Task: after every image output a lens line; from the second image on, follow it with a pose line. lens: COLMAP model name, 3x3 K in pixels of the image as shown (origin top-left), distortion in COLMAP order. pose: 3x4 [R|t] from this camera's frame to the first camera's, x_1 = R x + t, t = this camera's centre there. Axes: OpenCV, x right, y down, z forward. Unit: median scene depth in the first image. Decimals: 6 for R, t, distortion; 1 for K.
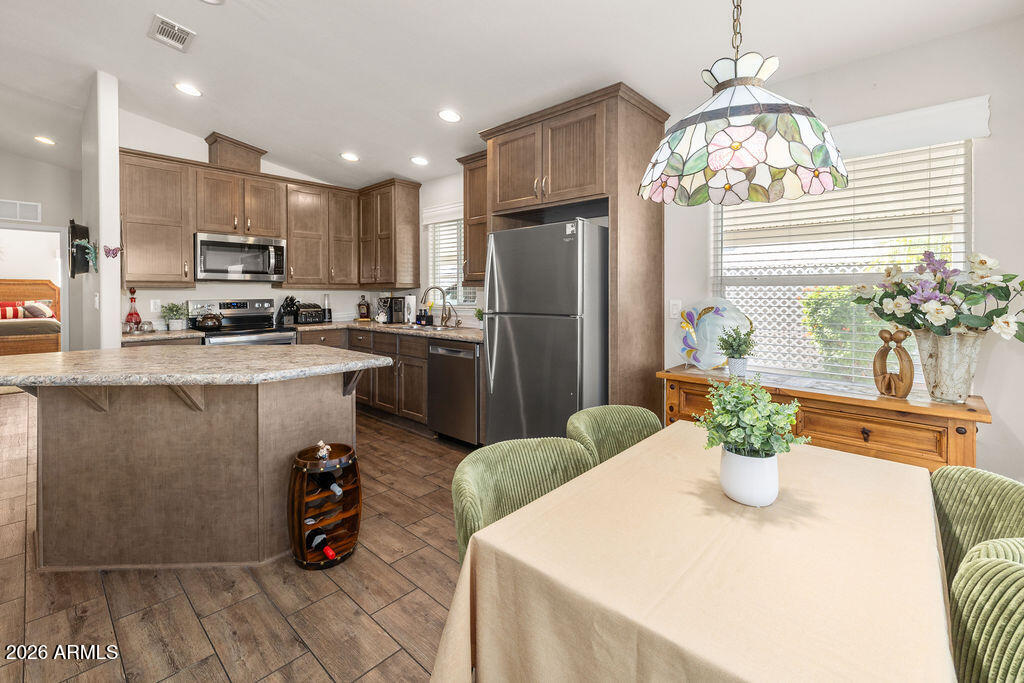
lens RADIAL K [[445.3, 0, 510.9], [0, 445.3, 295.2], [0, 0, 1]] dist [-0.000214, 0.000038]
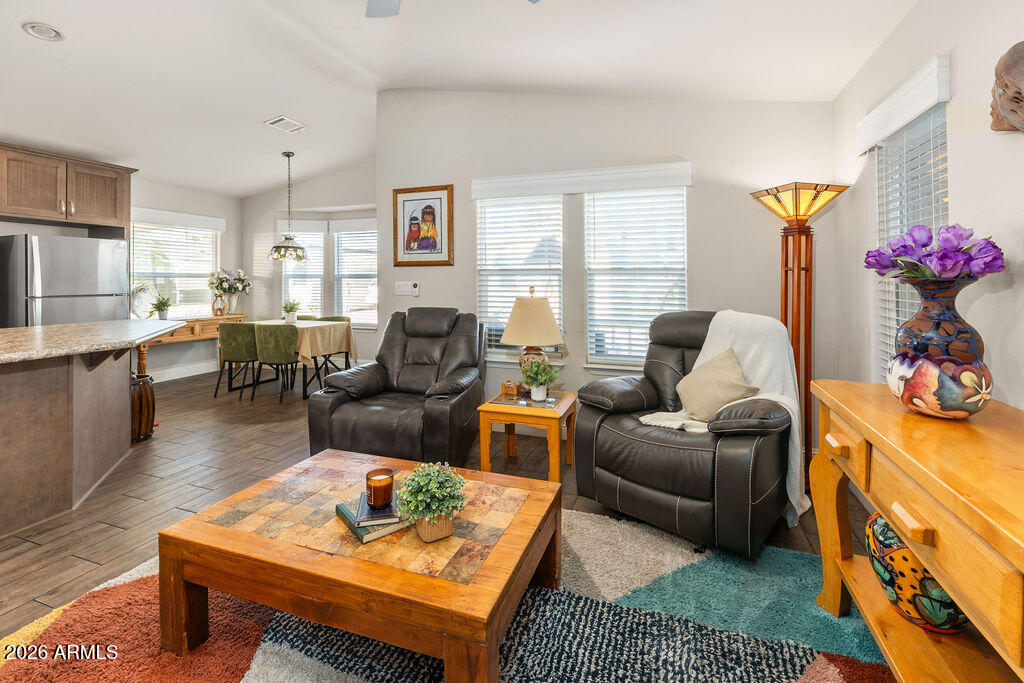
lens RADIAL K [[450.8, 0, 511.9], [0, 450.8, 277.0], [0, 0, 1]] dist [0.000132, 0.000278]
pose [[-0.392468, 0.009651, 0.919715, -1.246657], [0.006359, 0.999950, -0.007779, 0.001600], [-0.919744, 0.002796, -0.392509, 0.165558]]
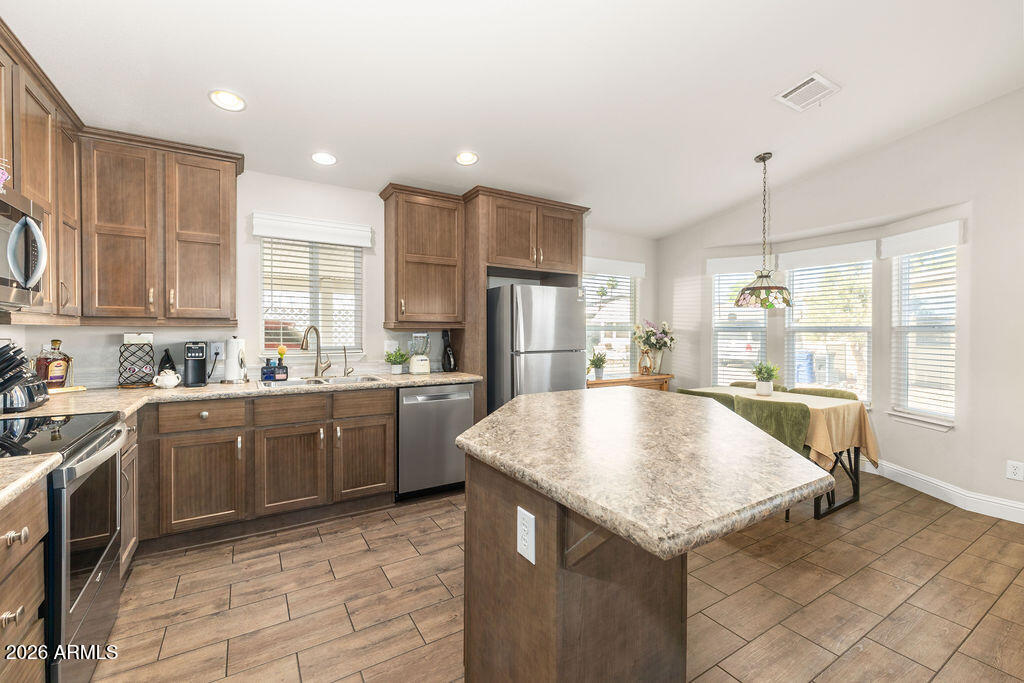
lens RADIAL K [[433.5, 0, 511.1], [0, 433.5, 330.6], [0, 0, 1]] dist [-0.000159, -0.000040]
pose [[0.264803, 0.005411, 0.964287, -0.807802], [0.001199, 0.999982, -0.005941, -0.007355], [-0.964302, 0.002730, 0.264791, 0.495447]]
